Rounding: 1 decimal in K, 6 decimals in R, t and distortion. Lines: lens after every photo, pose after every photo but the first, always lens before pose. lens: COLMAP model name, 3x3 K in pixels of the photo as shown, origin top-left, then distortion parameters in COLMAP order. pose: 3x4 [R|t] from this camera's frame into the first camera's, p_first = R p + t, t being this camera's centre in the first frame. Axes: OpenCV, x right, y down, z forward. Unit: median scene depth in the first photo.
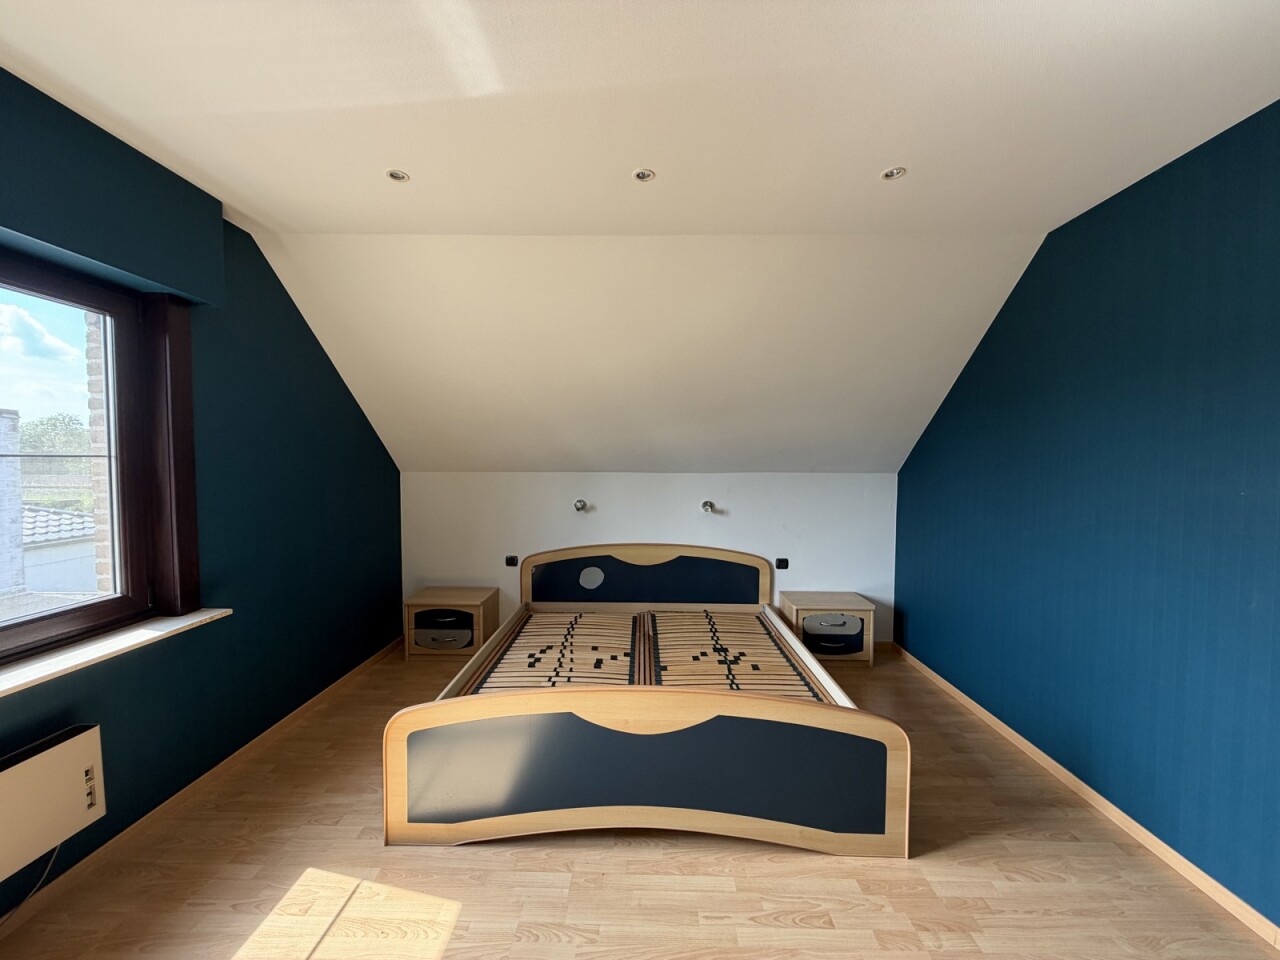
lens RADIAL K [[511.6, 0, 637.3], [0, 511.6, 482.2], [0, 0, 1]] dist [0.001946, -0.000928]
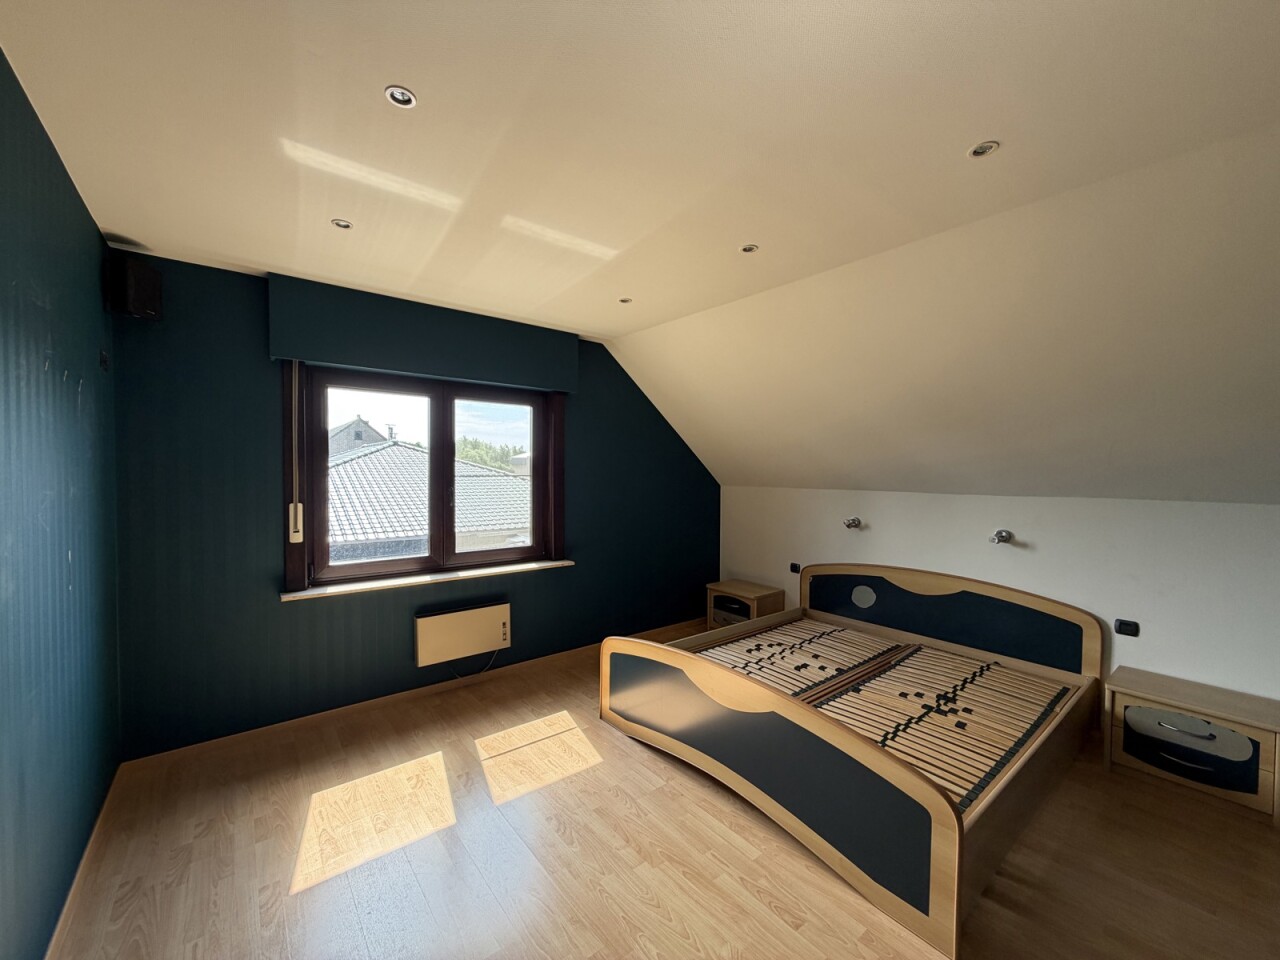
lens RADIAL K [[511.6, 0, 634.7], [0, 511.6, 482.2], [0, 0, 1]] dist [0.001946, -0.000928]
pose [[0.633721, 0.016691, -0.773382, 0.505872], [-0.035104, 0.999358, -0.007197, -0.016655], [0.772765, 0.031710, 0.633900, 0.023601]]
